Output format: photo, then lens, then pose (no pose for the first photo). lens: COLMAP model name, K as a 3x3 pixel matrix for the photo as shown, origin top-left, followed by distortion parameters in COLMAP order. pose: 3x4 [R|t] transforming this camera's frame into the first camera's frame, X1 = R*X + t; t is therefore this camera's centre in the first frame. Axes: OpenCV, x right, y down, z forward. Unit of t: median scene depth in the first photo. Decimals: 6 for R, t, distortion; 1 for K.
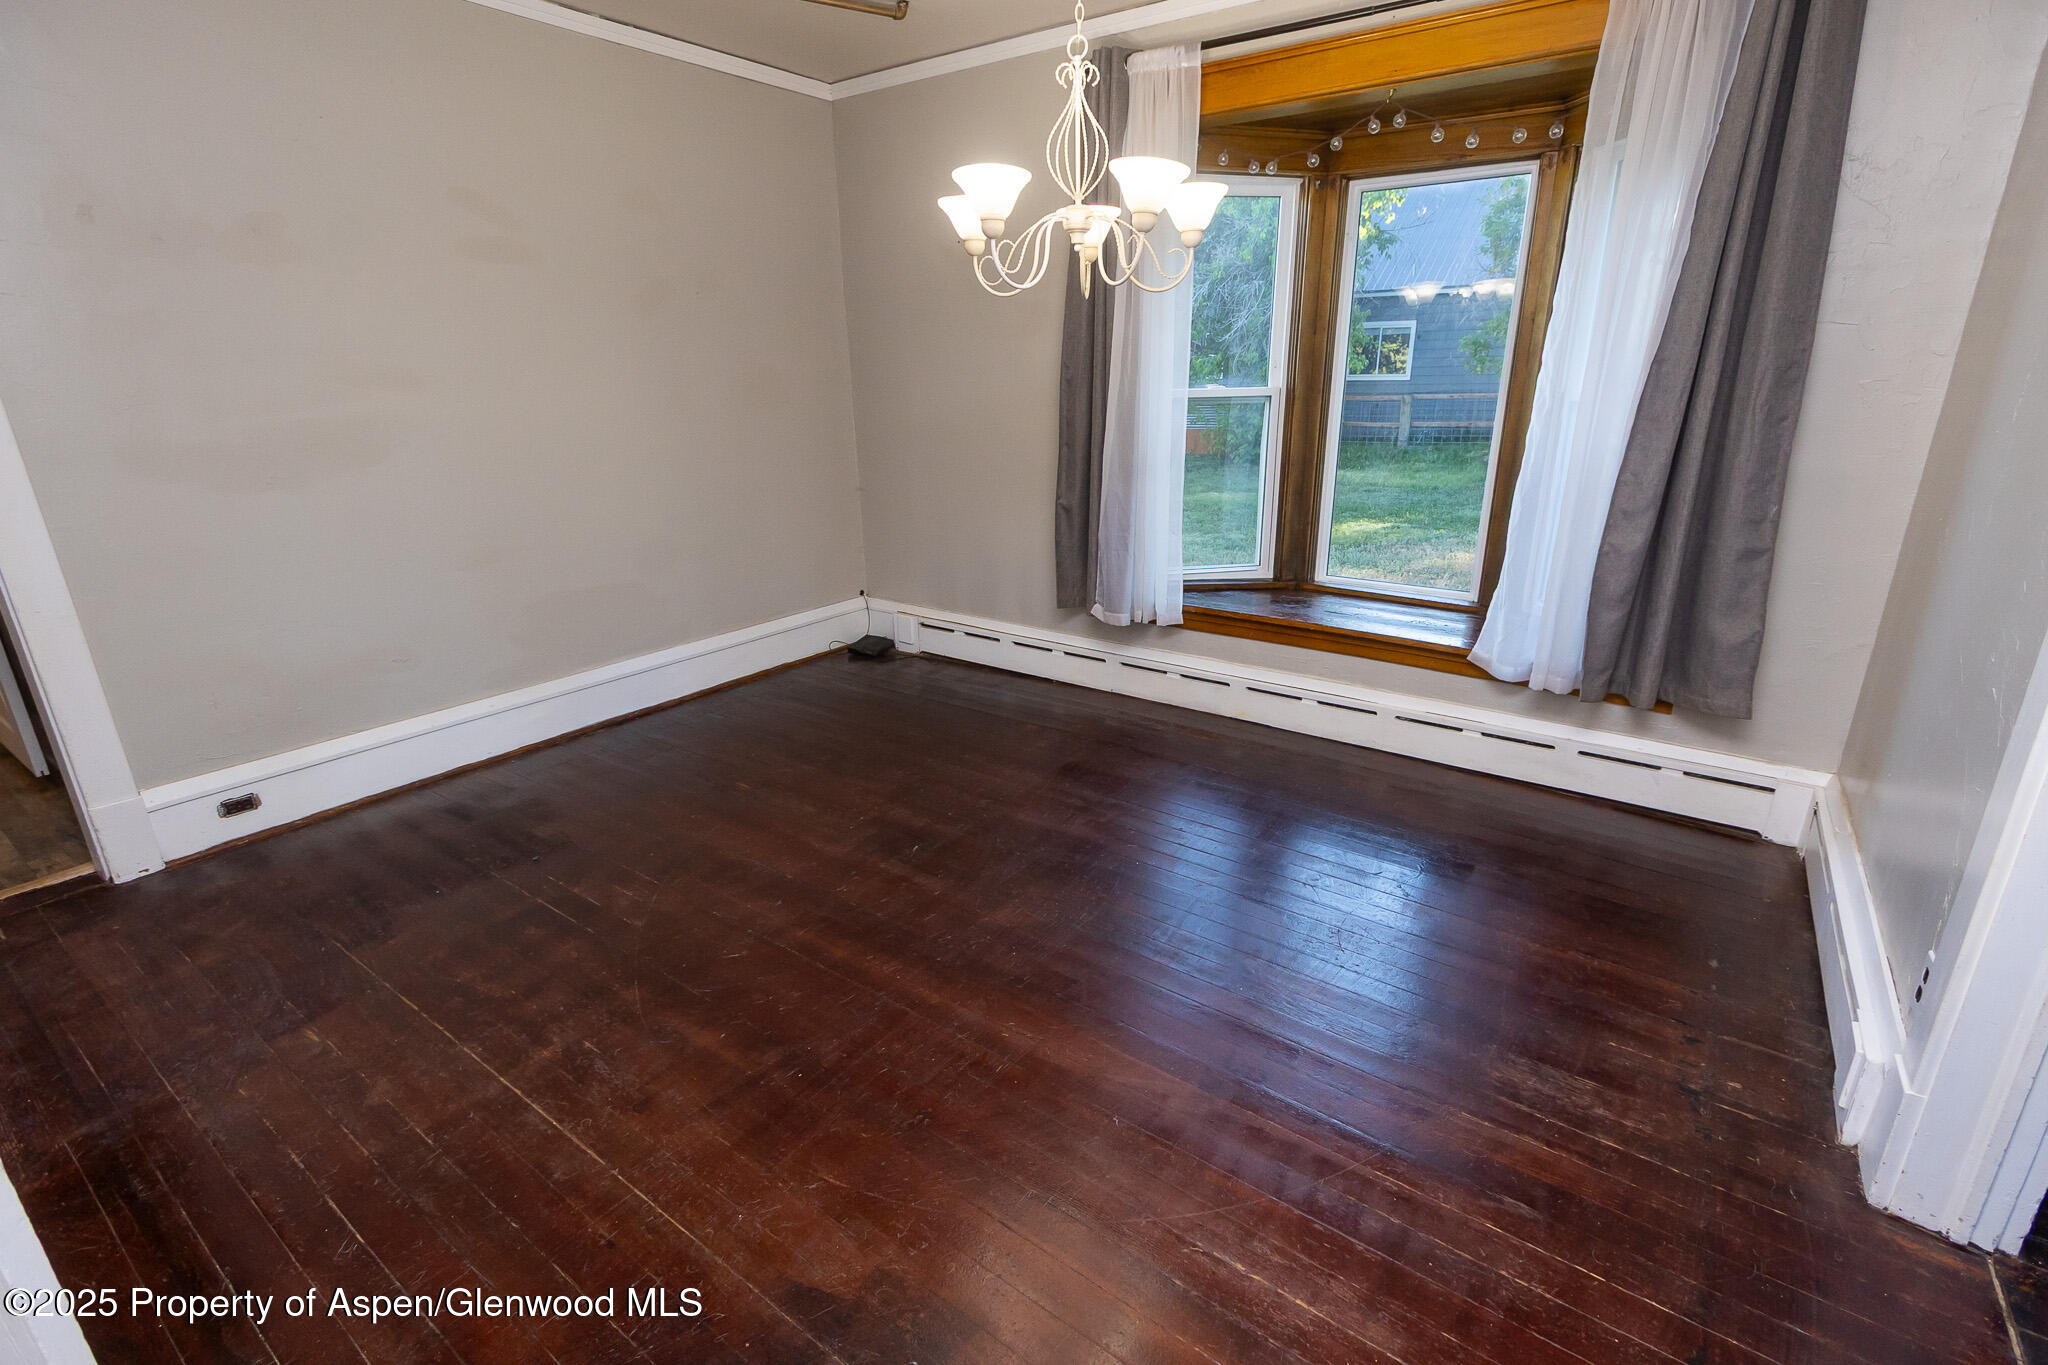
lens RADIAL K [[937.1, 0, 1042.7], [0, 937.1, 684.3], [0, 0, 1]] dist [-0.001226, -0.003403]
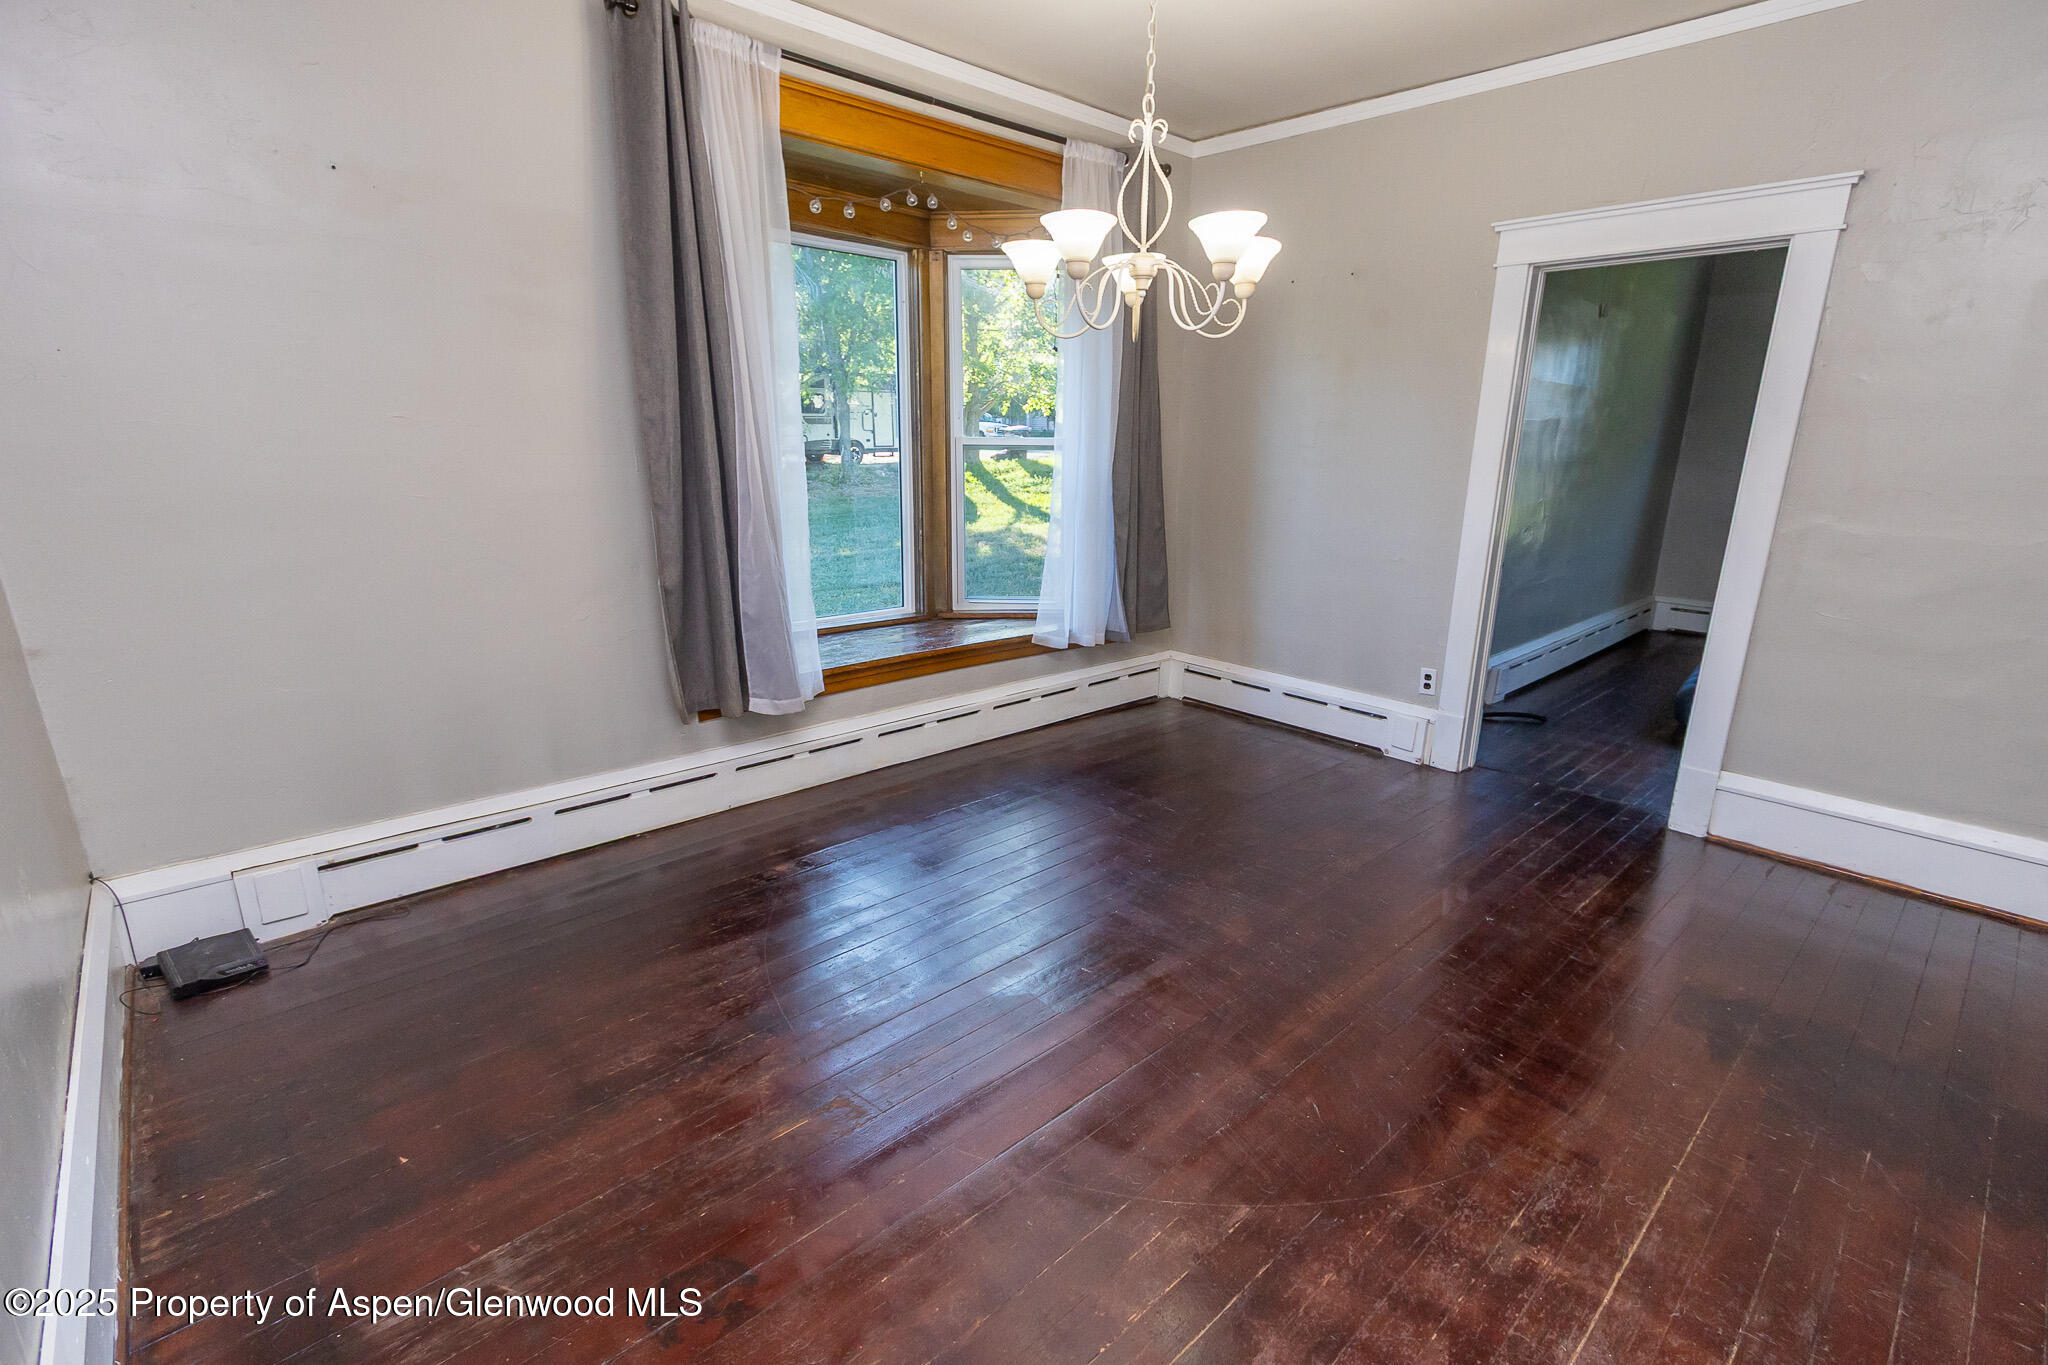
lens RADIAL K [[937.1, 0, 1042.7], [0, 937.1, 684.3], [0, 0, 1]] dist [-0.001226, -0.003403]
pose [[0.196485, -0.244456, 0.949544, -0.870064], [0.297525, 0.937626, 0.179822, -0.223245], [-0.934276, 0.247181, 0.256961, 0.758825]]
